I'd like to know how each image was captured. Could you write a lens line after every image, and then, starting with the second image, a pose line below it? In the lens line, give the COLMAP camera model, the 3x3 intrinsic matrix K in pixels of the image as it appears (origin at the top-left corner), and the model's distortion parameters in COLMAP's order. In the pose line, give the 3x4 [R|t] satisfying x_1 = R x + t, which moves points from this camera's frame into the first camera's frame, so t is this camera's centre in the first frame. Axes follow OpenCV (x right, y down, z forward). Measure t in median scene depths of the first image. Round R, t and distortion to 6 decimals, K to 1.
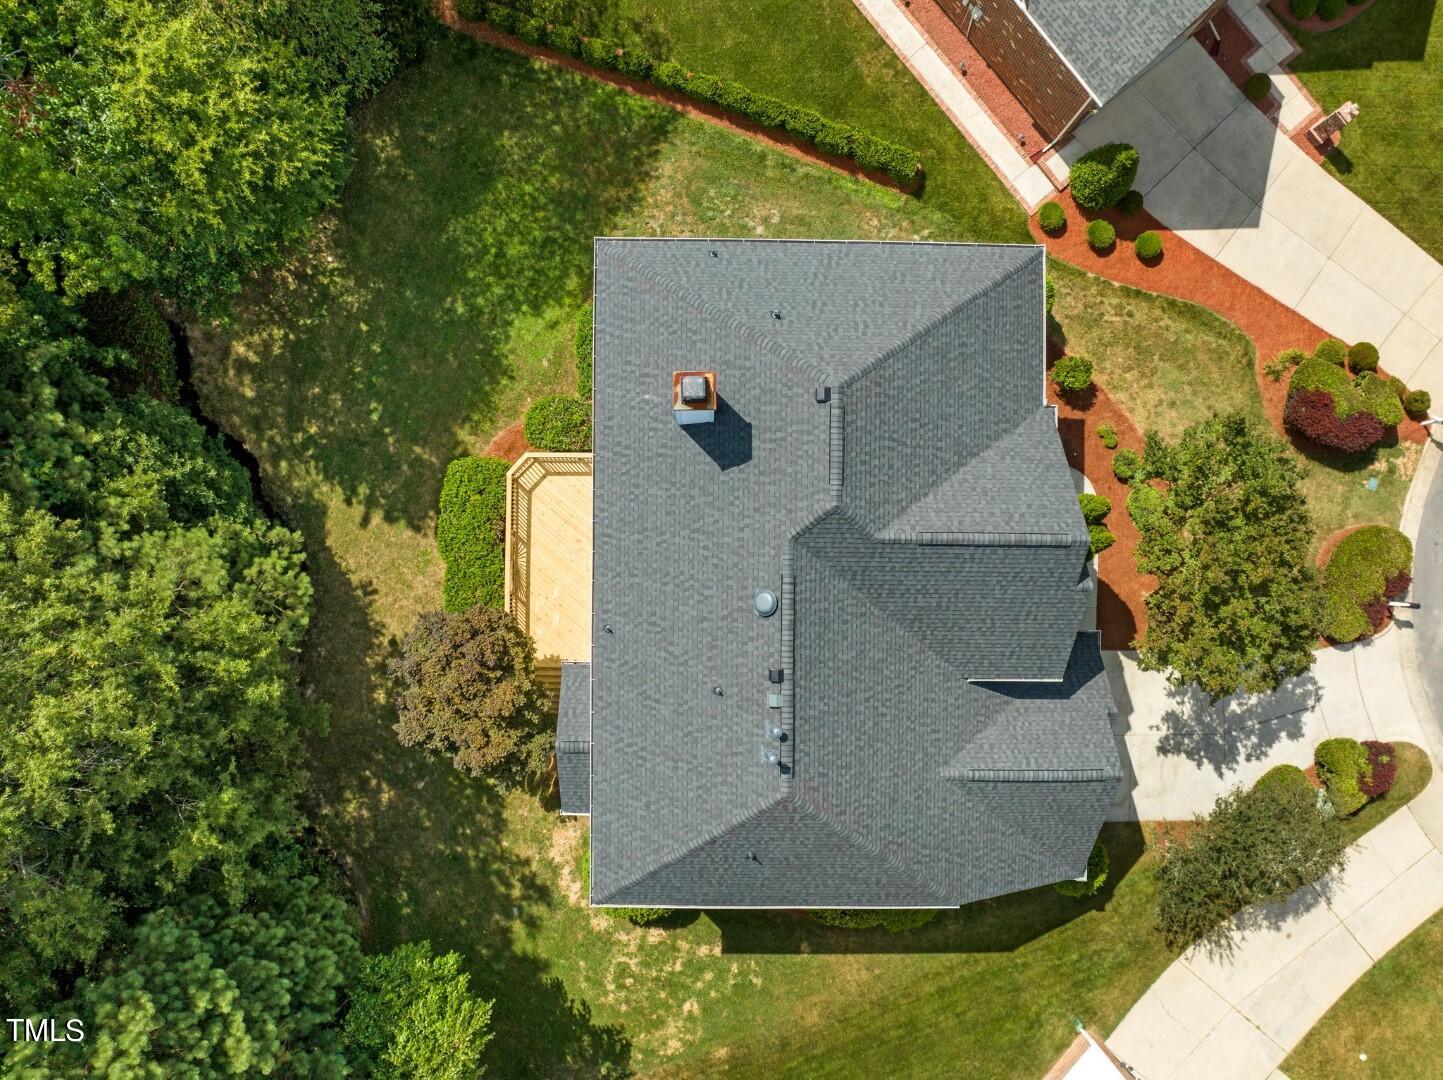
lens RADIAL K [[1015.6, 0, 719.6], [0, 1015.6, 534.0], [0, 0, 1]] dist [-0.025997, -0.002982]
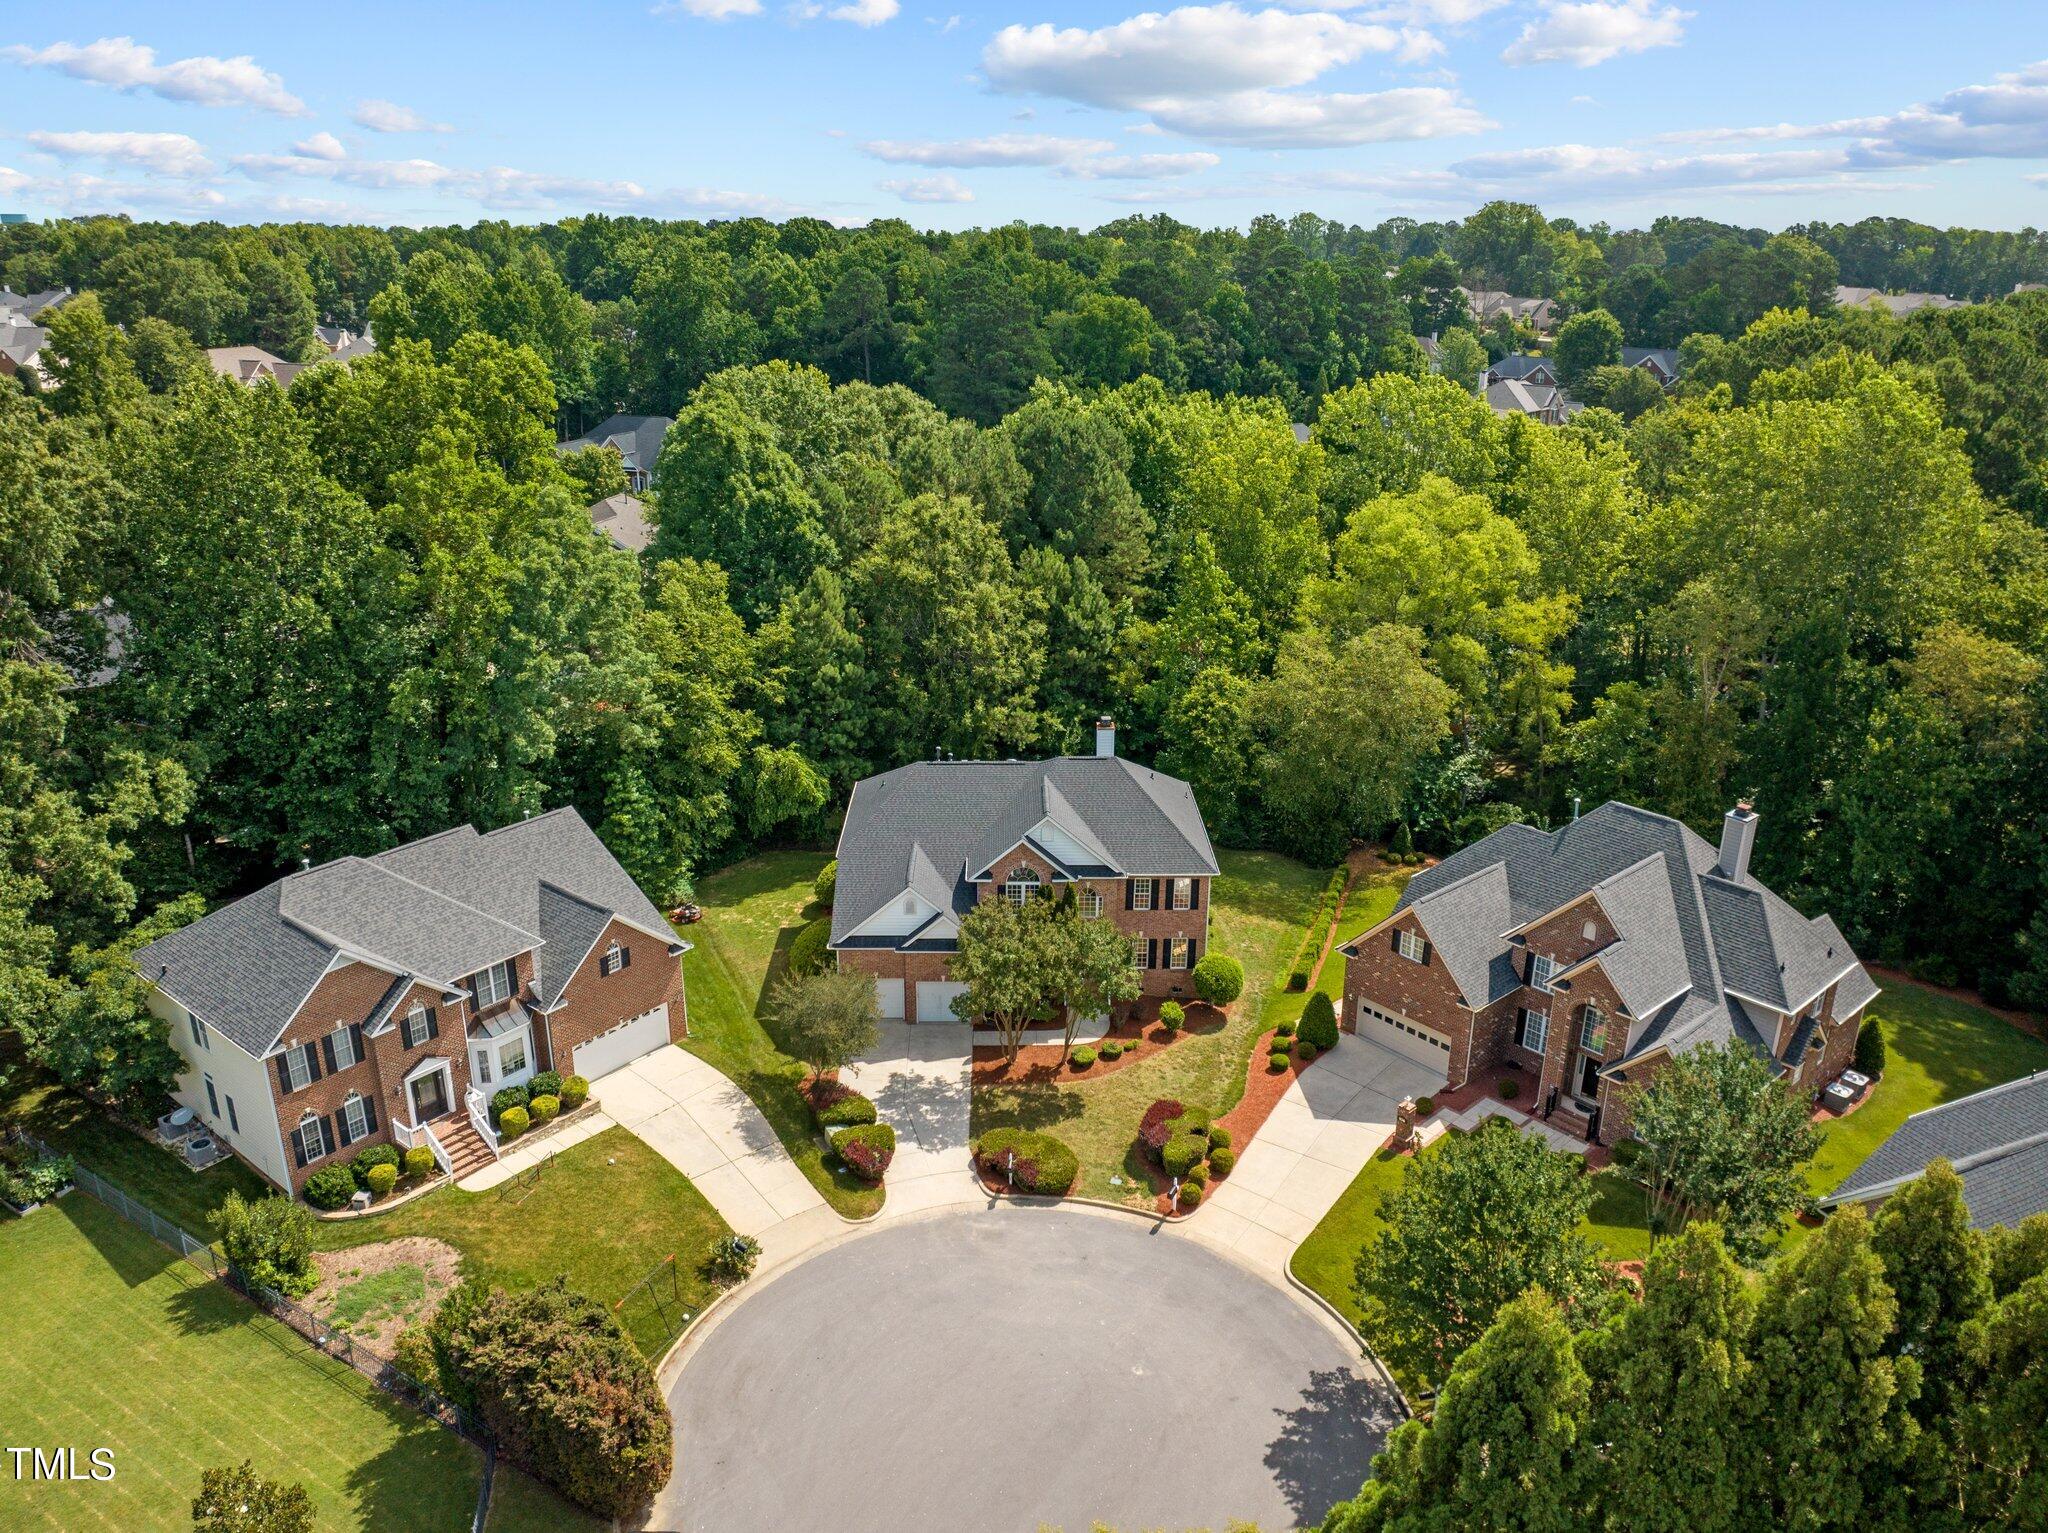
lens RADIAL K [[1452.4, 0, 1021.5], [0, 1452.4, 757.4], [0, 0, 1]] dist [-0.032436, 0.005107]
pose [[0.022642, 0.309386, -0.950667, 2.063705], [-0.999398, -0.017995, -0.029658, 0.114126], [-0.026283, 0.950766, 0.308793, 0.044051]]
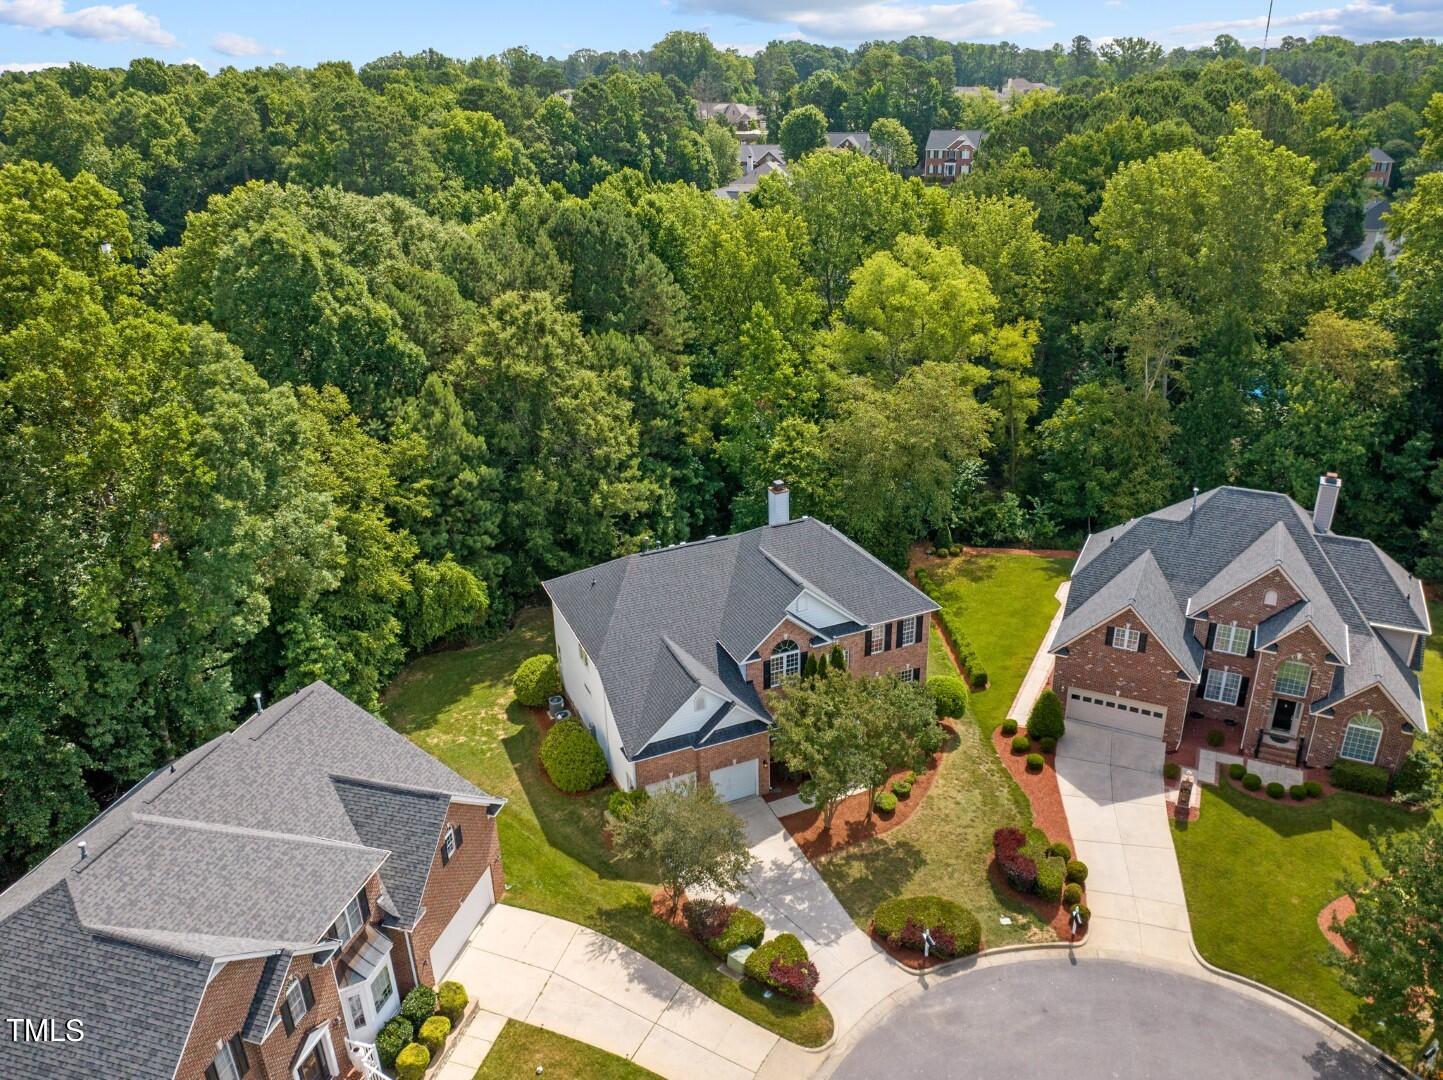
lens RADIAL K [[1069.6, 0, 721.5], [0, 1069.6, 540.0], [0, 0, 1]] dist [-0.038191, -0.008120]
pose [[0.401705, 0.335768, -0.851993, 1.452473], [-0.915613, 0.164430, -0.366899, 0.657672], [0.016900, 0.927482, 0.373486, 0.095134]]
